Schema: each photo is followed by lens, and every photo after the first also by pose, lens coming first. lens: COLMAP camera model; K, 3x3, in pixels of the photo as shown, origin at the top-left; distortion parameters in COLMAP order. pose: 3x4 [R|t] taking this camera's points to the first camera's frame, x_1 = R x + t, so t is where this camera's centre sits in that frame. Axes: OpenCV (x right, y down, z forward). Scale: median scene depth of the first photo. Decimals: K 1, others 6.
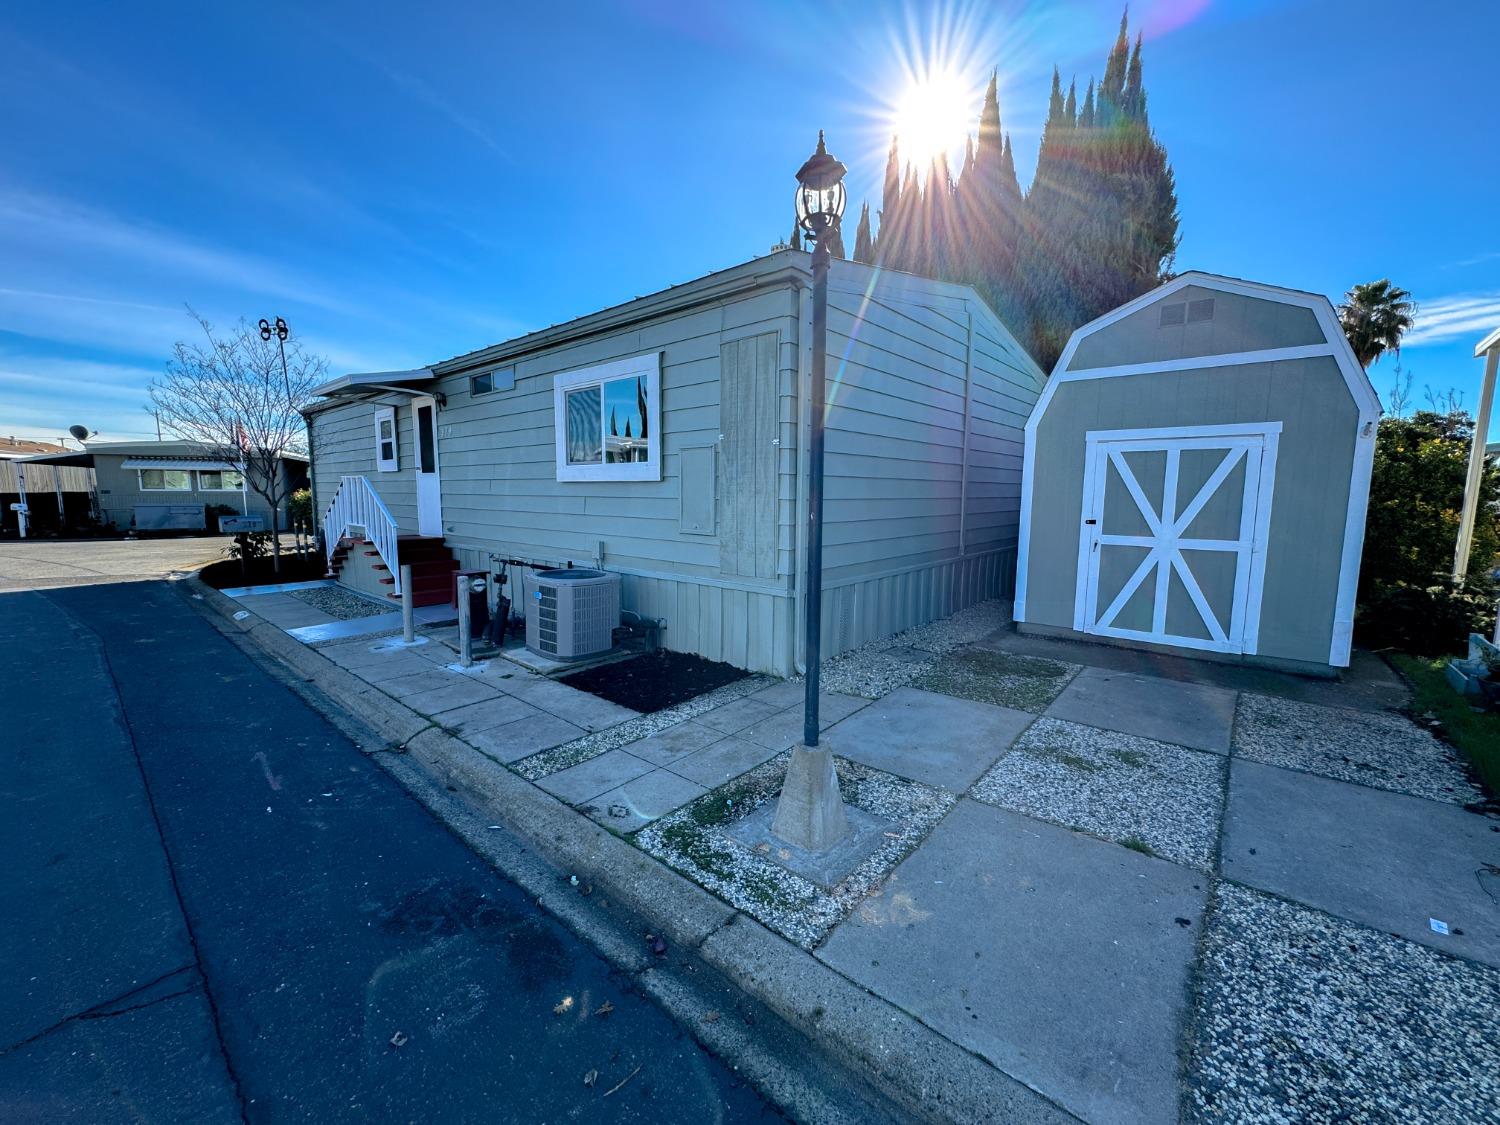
lens RADIAL K [[597.8, 0, 743.0], [0, 597.8, 563.2], [0, 0, 1]] dist [-0.000423, -0.000295]
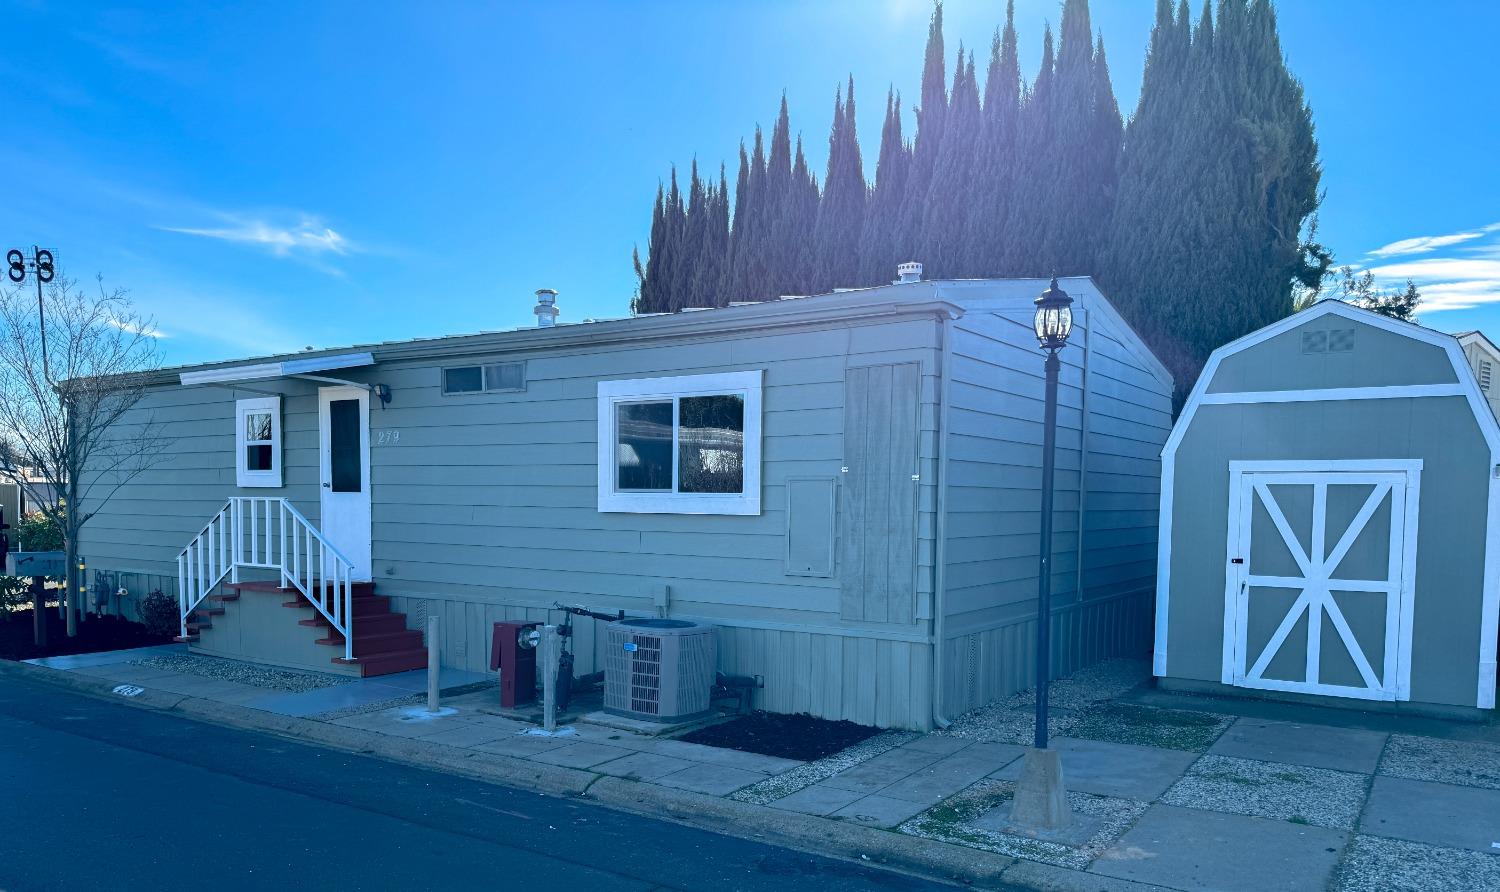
lens RADIAL K [[1069.0, 0, 719.7], [0, 1069.0, 575.2], [0, 0, 1]] dist [0.109114, -0.162134]
pose [[0.994280, -0.003541, 0.106743, -0.412364], [0.008727, 0.998801, -0.048161, 0.027484], [-0.106445, 0.048817, 0.993120, -0.607372]]
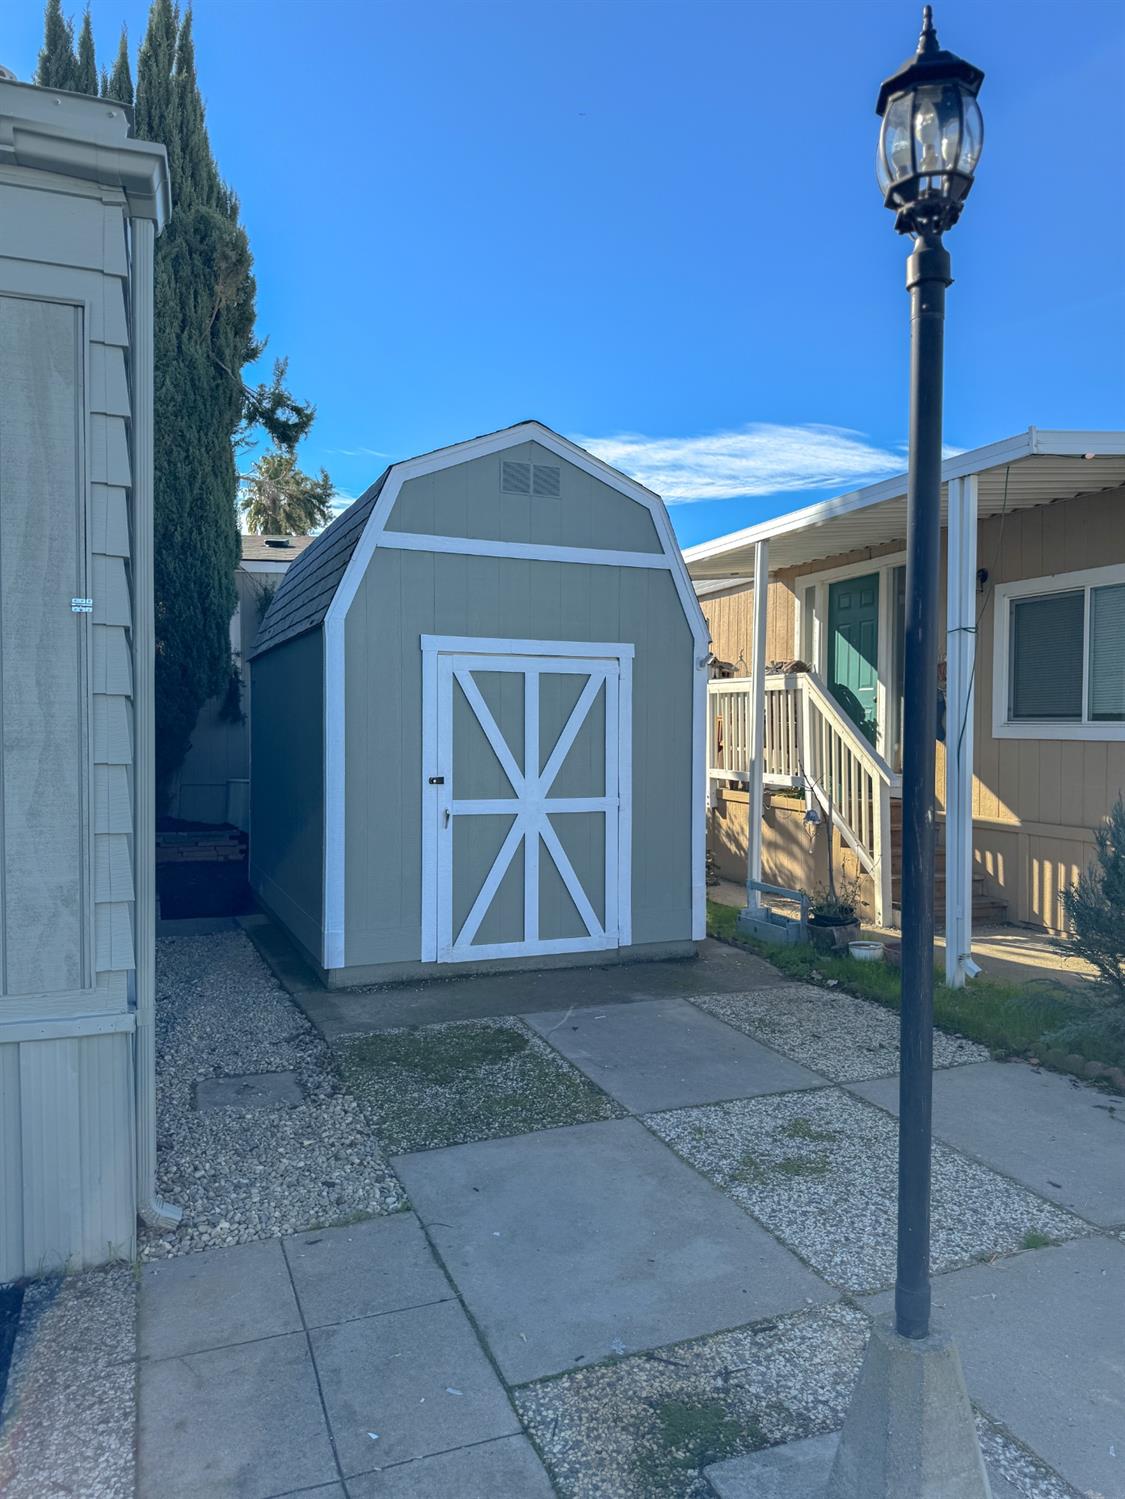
lens RADIAL K [[1052.2, 0, 556.9], [0, 1052.2, 749.5], [0, 0, 1]] dist [0.113306, -0.196263]
pose [[0.455074, -0.023259, 0.890150, -0.371075], [0.099125, 0.994769, -0.024684, -0.069709], [-0.884919, 0.099469, 0.454999, 0.444914]]
